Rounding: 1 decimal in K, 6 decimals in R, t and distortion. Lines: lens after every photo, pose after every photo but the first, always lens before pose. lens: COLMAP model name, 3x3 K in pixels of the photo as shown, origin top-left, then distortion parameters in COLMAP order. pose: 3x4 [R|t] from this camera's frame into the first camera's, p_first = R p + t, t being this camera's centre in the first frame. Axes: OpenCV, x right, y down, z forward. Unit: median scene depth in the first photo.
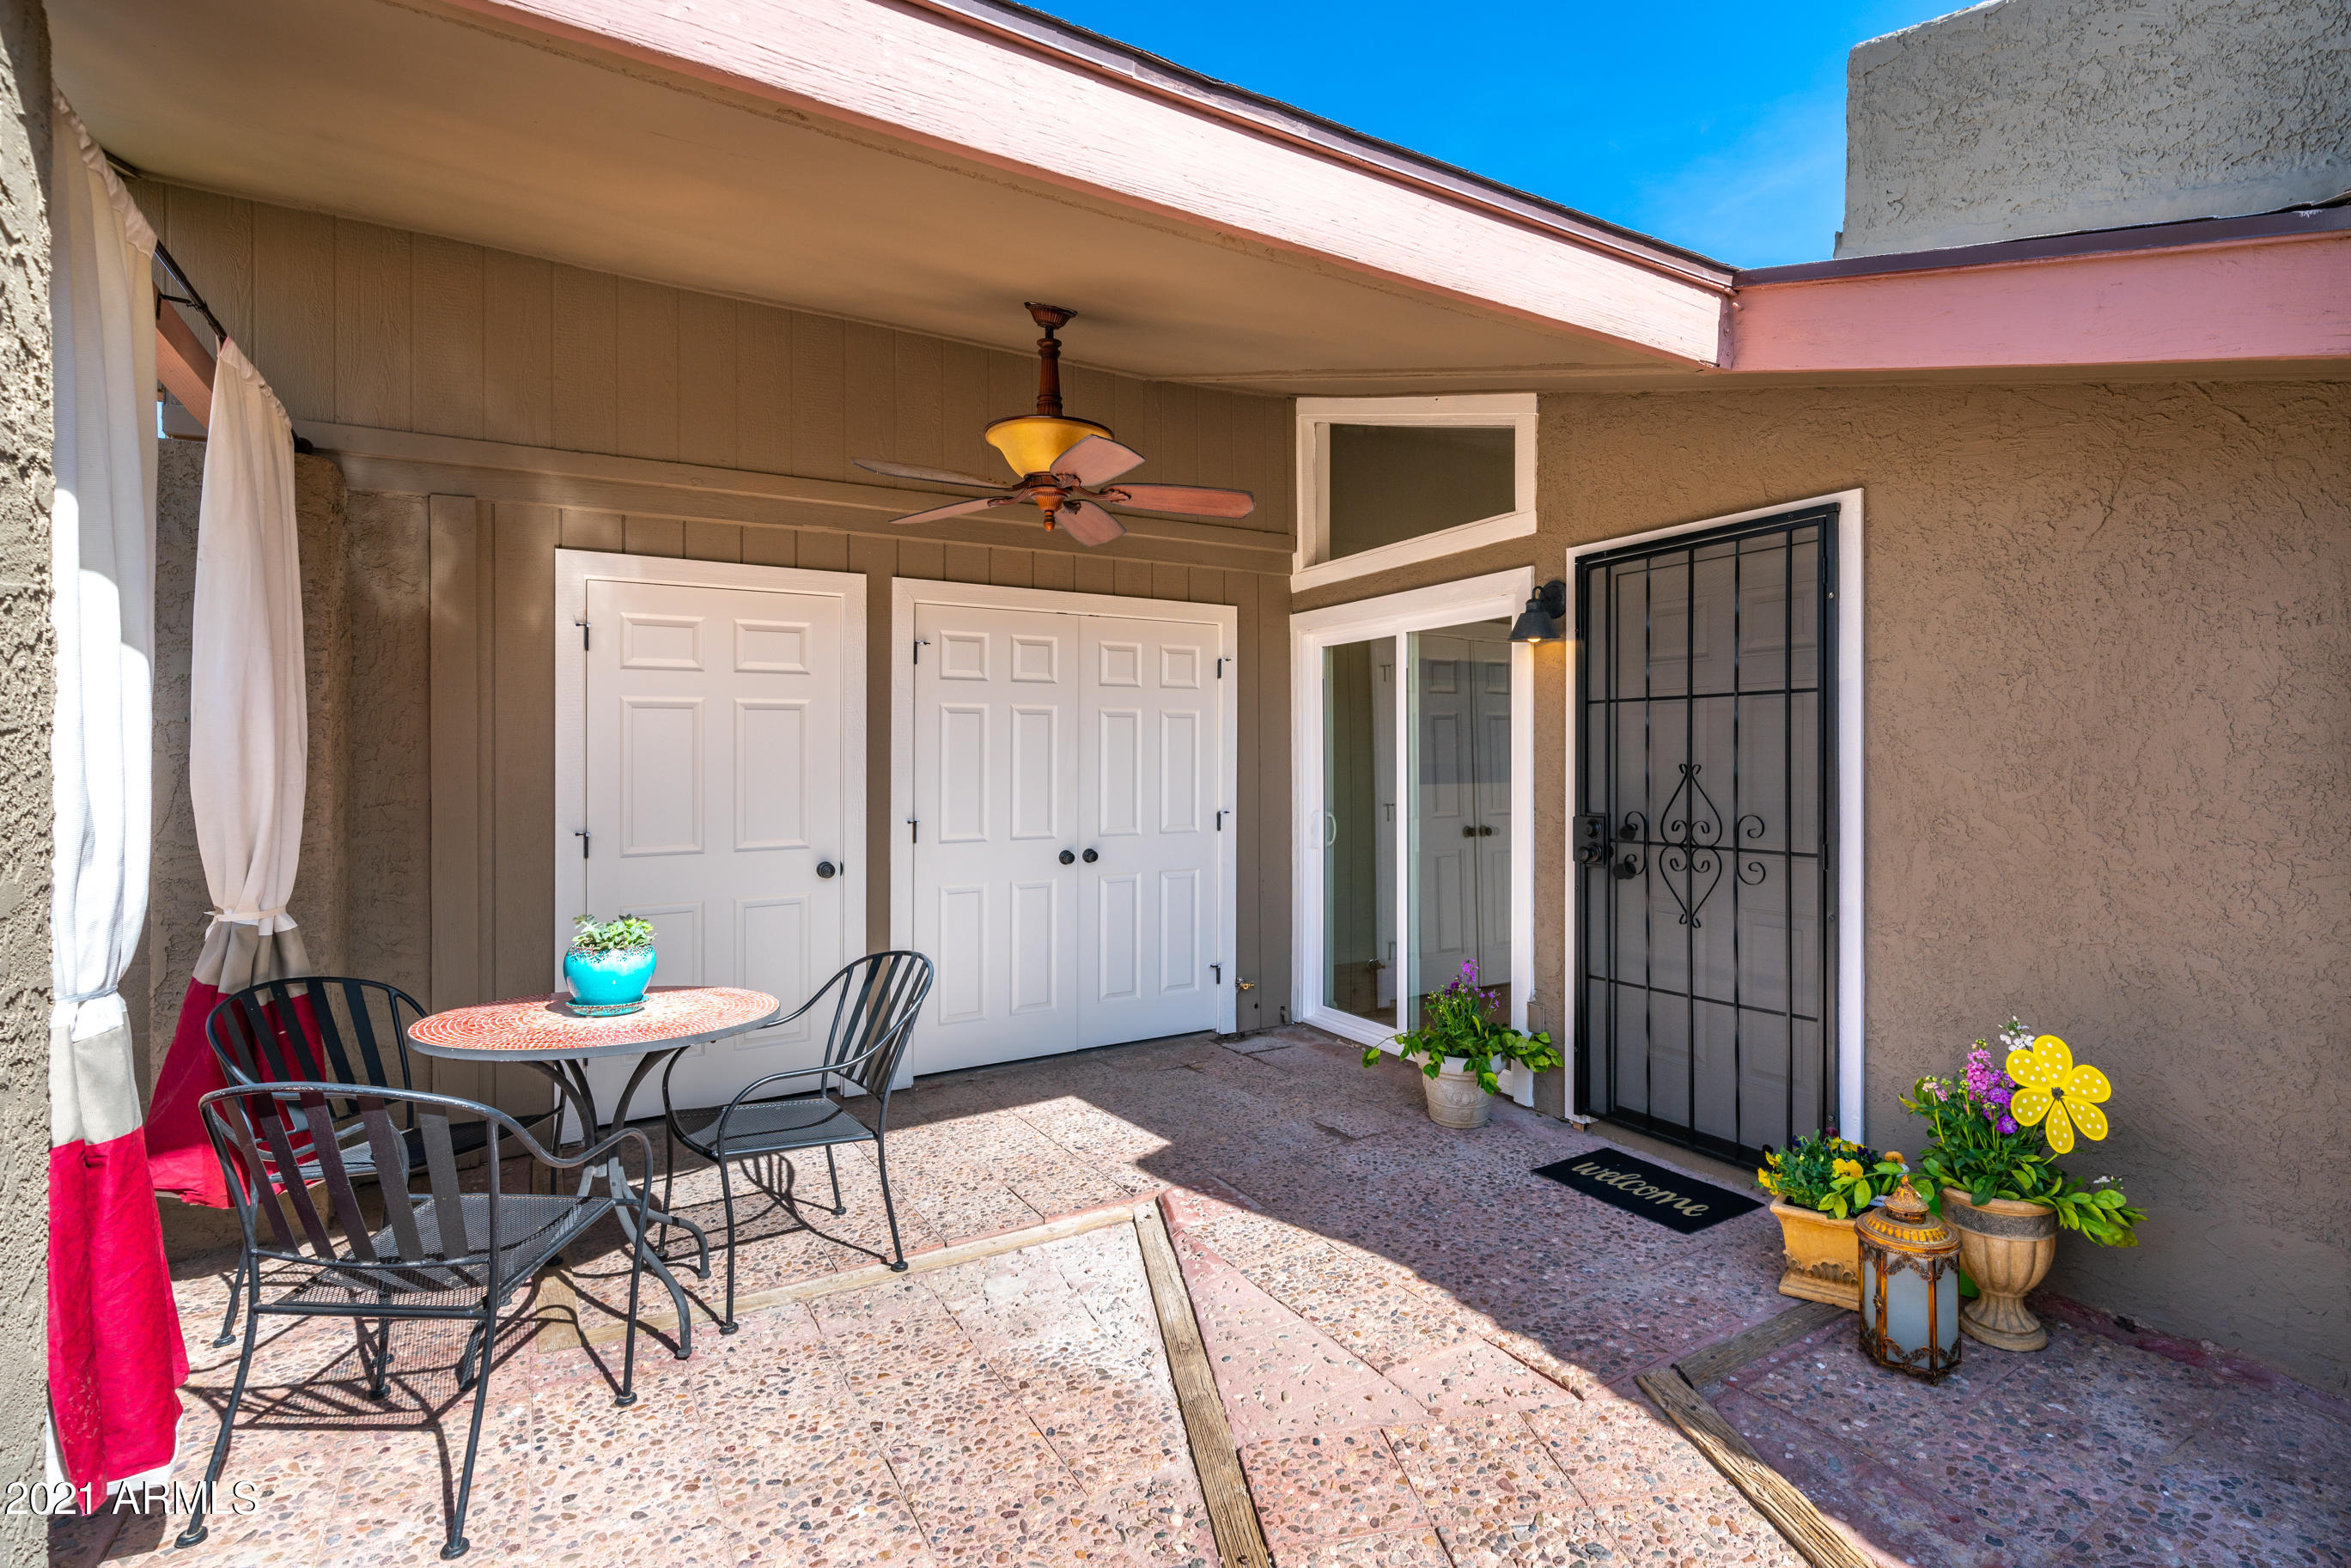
lens RADIAL K [[980.8, 0, 1177.0], [0, 980.8, 766.9], [0, 0, 1]] dist [0.000537, -0.000909]
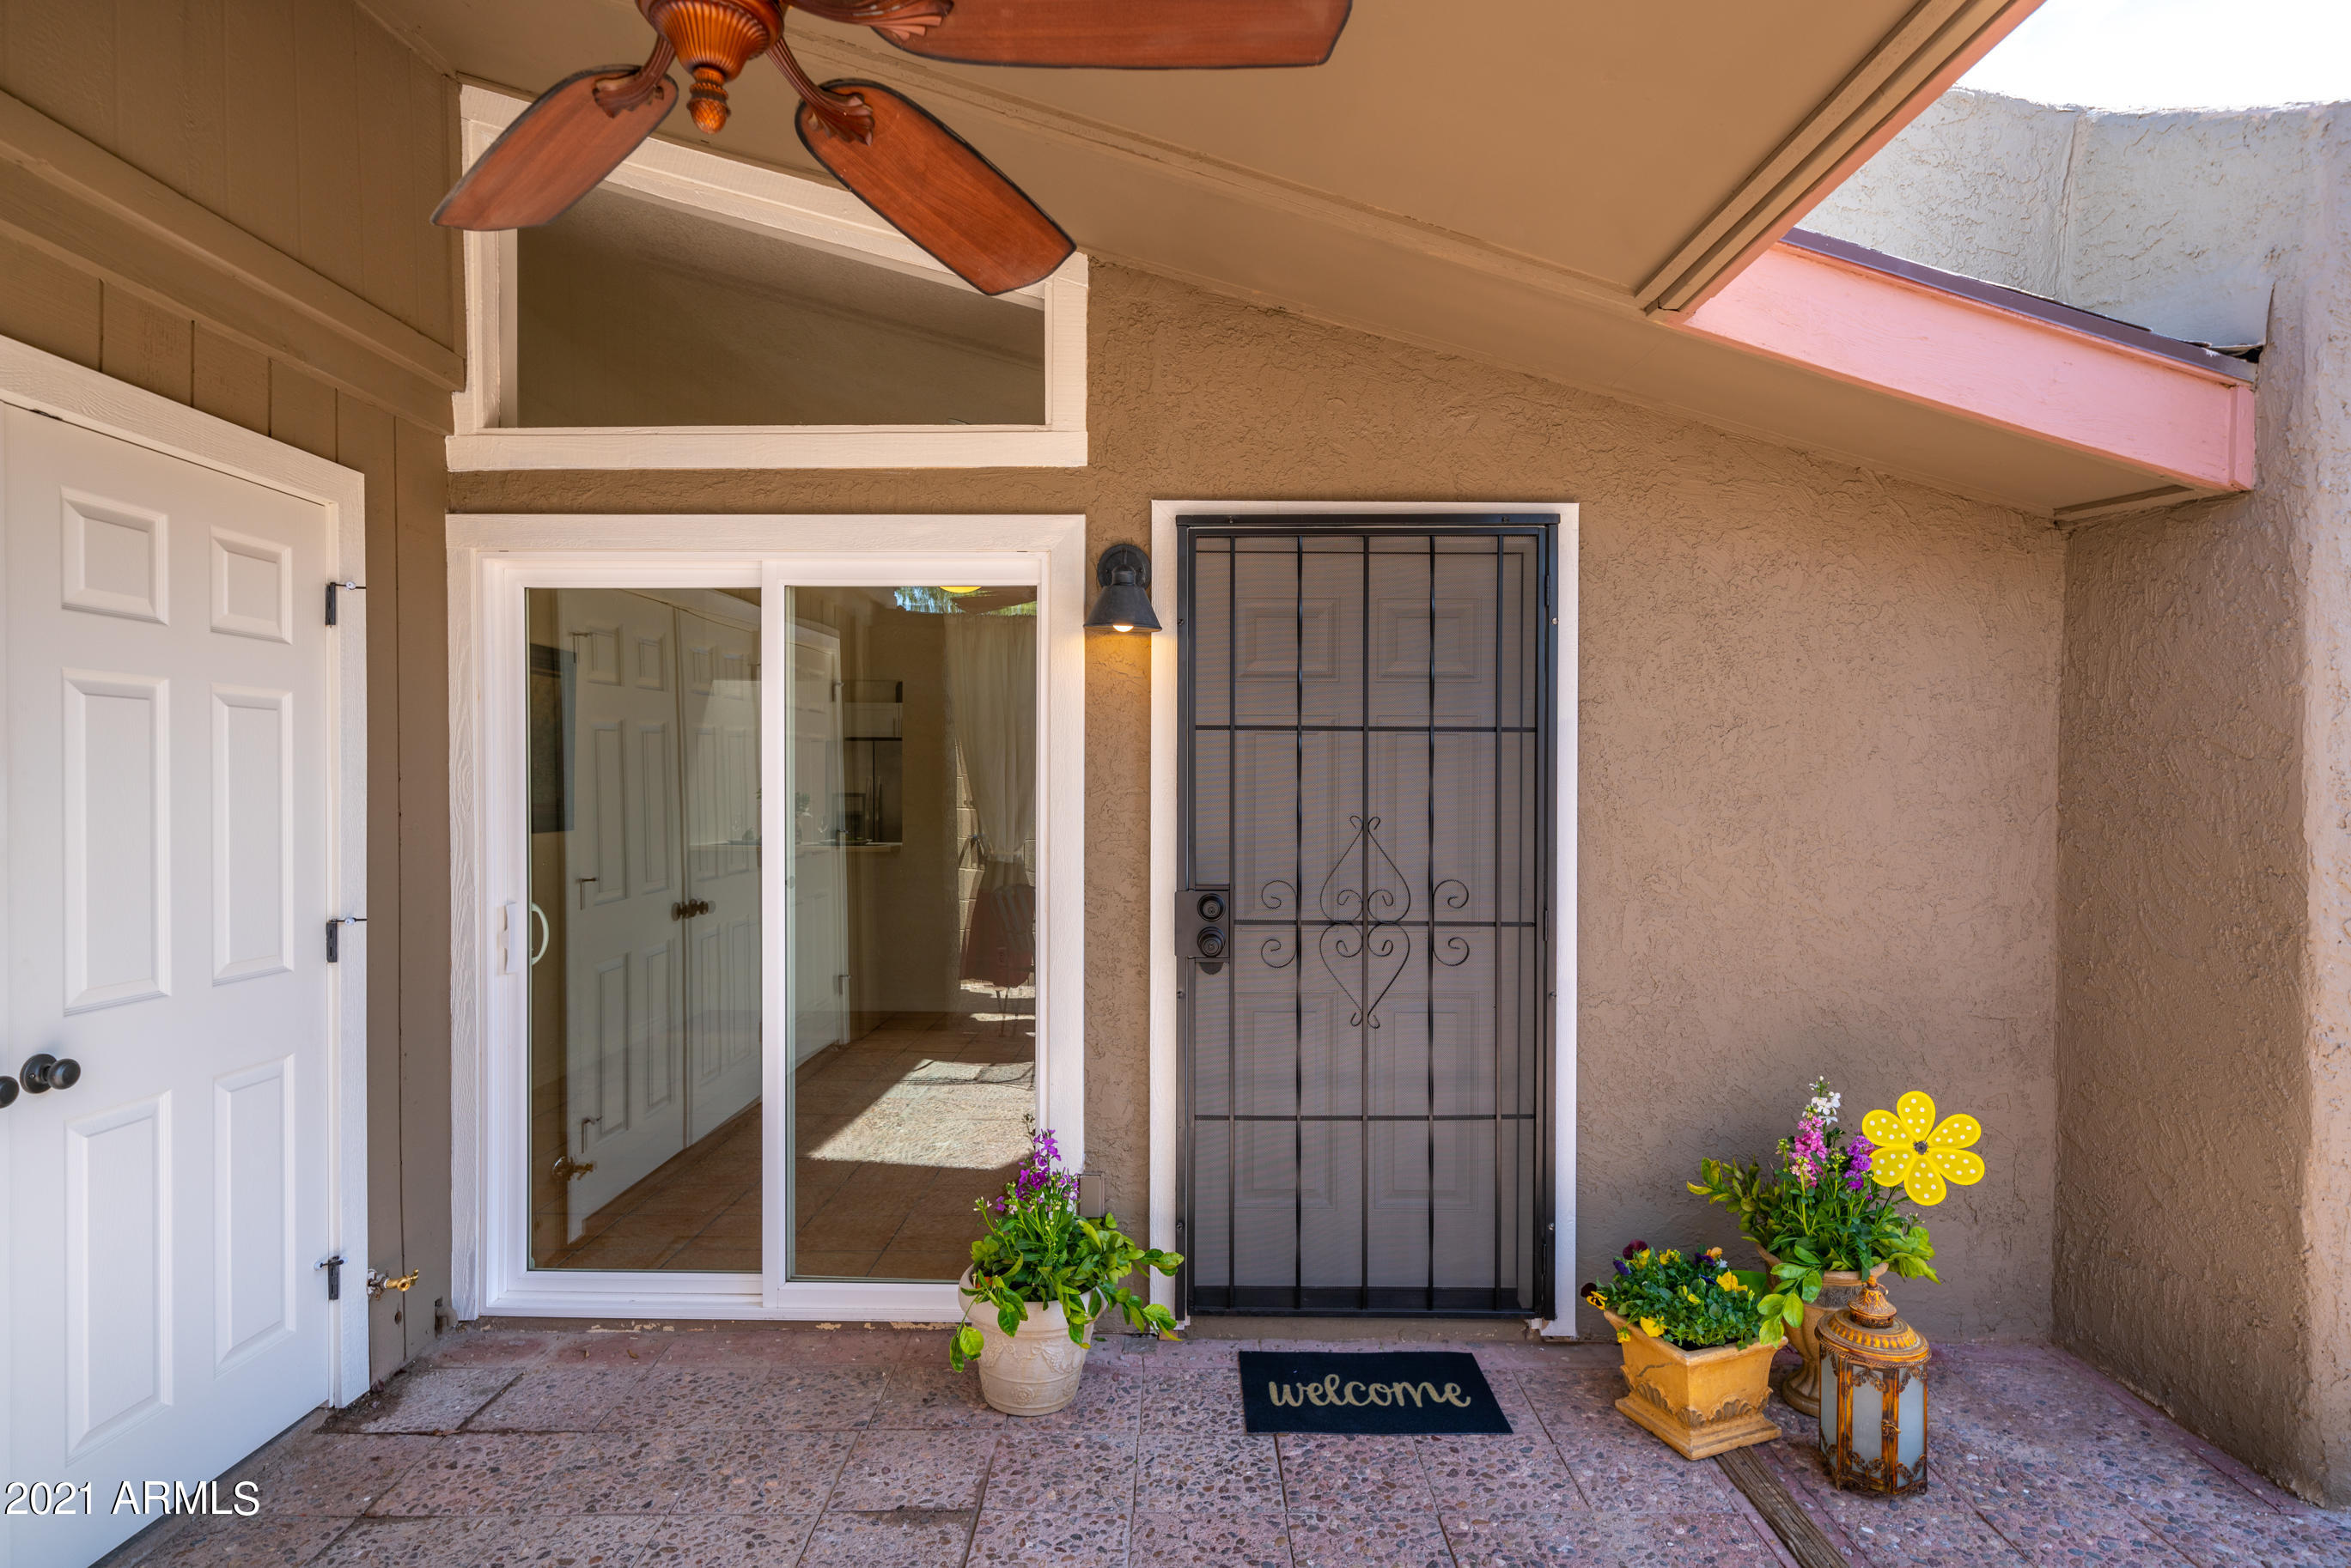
lens RADIAL K [[1226.7, 0, 1169.5], [0, 1226.7, 813.7], [0, 0, 1]] dist [-0.001229, 0.001536]
pose [[0.543168, -0.009250, 0.839573, -0.393571], [0.000307, 0.999941, 0.010818, -0.016637], [-0.839624, -0.005618, 0.543139, 0.652607]]
